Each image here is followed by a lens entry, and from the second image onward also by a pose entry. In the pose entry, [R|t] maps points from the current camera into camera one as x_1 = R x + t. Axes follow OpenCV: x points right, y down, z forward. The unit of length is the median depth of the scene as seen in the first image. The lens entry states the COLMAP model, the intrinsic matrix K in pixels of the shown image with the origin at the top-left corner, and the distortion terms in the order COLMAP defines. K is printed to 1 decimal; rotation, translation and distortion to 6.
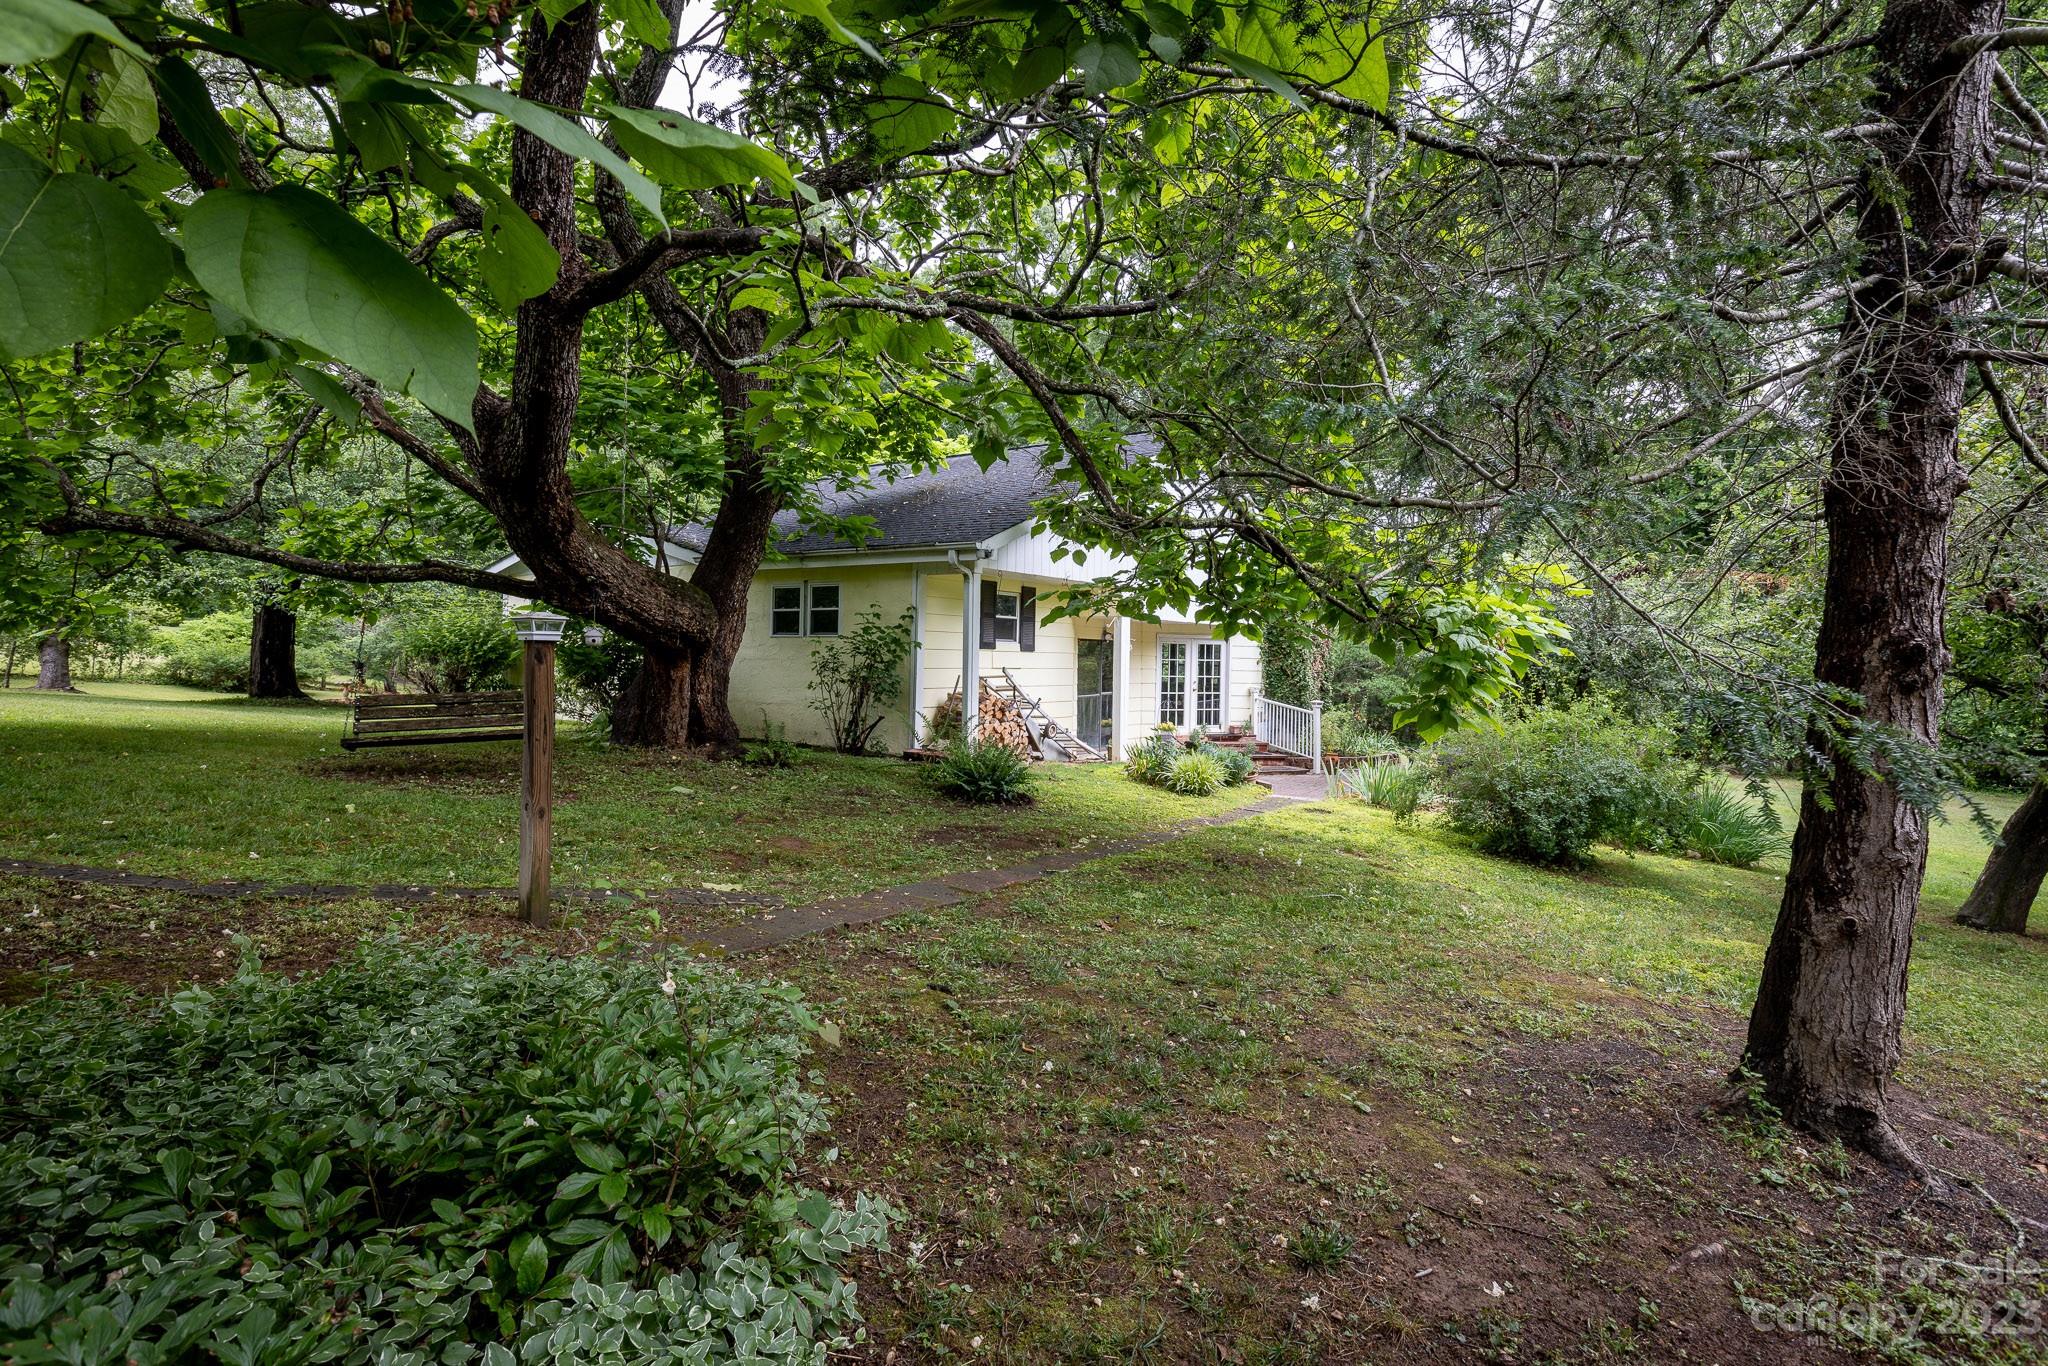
lens RADIAL K [[1027.7, 0, 1023.2], [0, 1027.7, 687.3], [0, 0, 1]] dist [-0.001339, -0.000005]
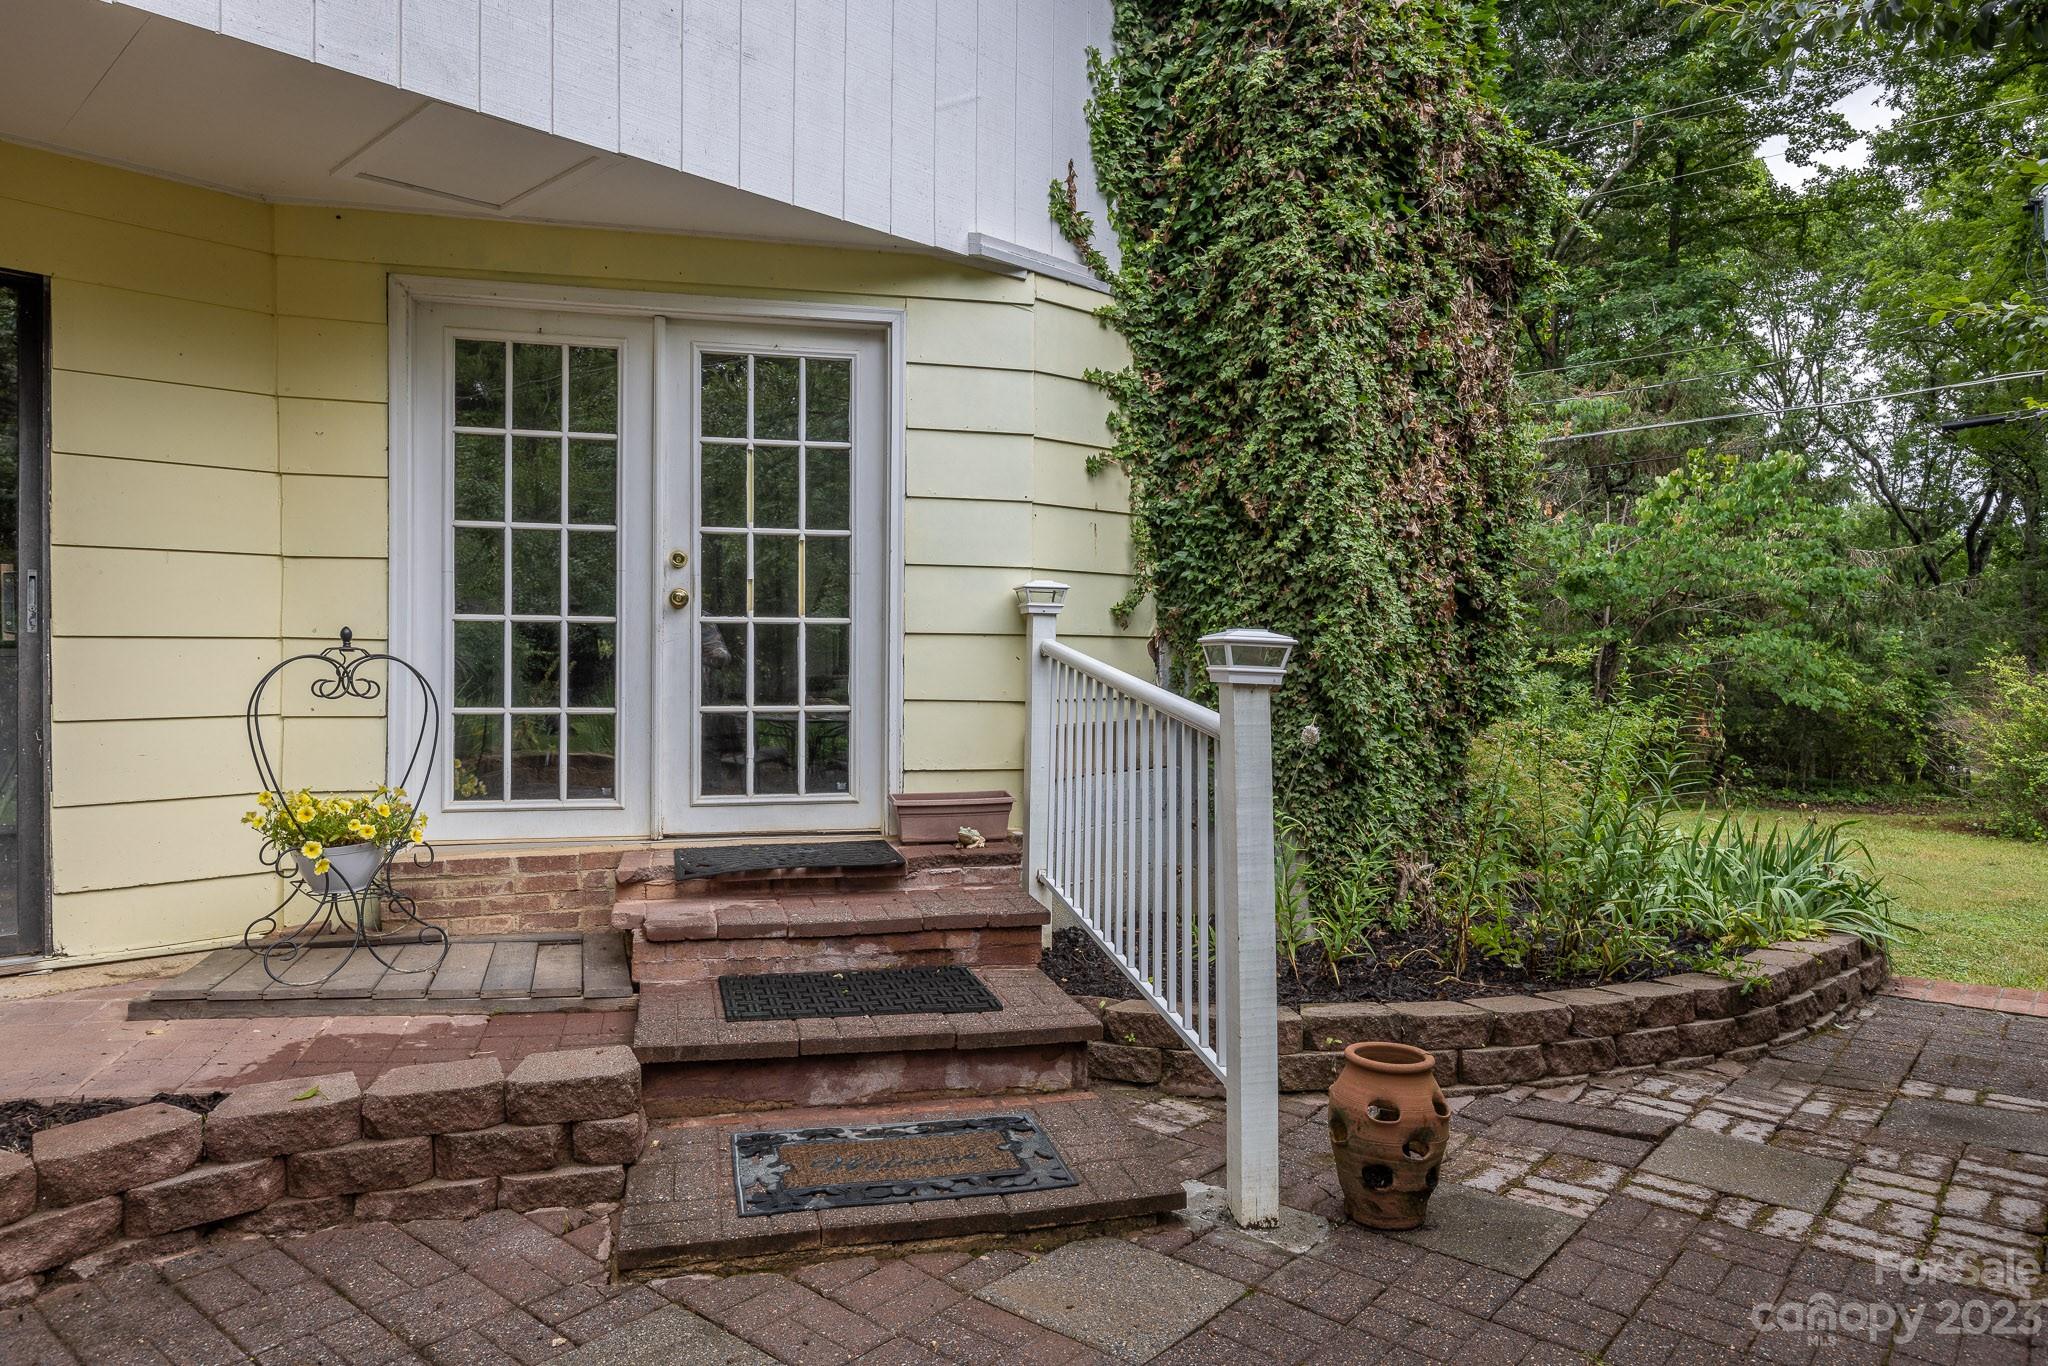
lens RADIAL K [[1320.5, 0, 1021.9], [0, 1320.5, 678.0], [0, 0, 1]] dist [-0.000287, -0.000228]
pose [[0.985562, -0.004994, -0.169244, 0.265693], [0.006272, 0.999956, 0.007021, 0.014631], [0.169201, -0.007981, 0.985549, 0.776623]]
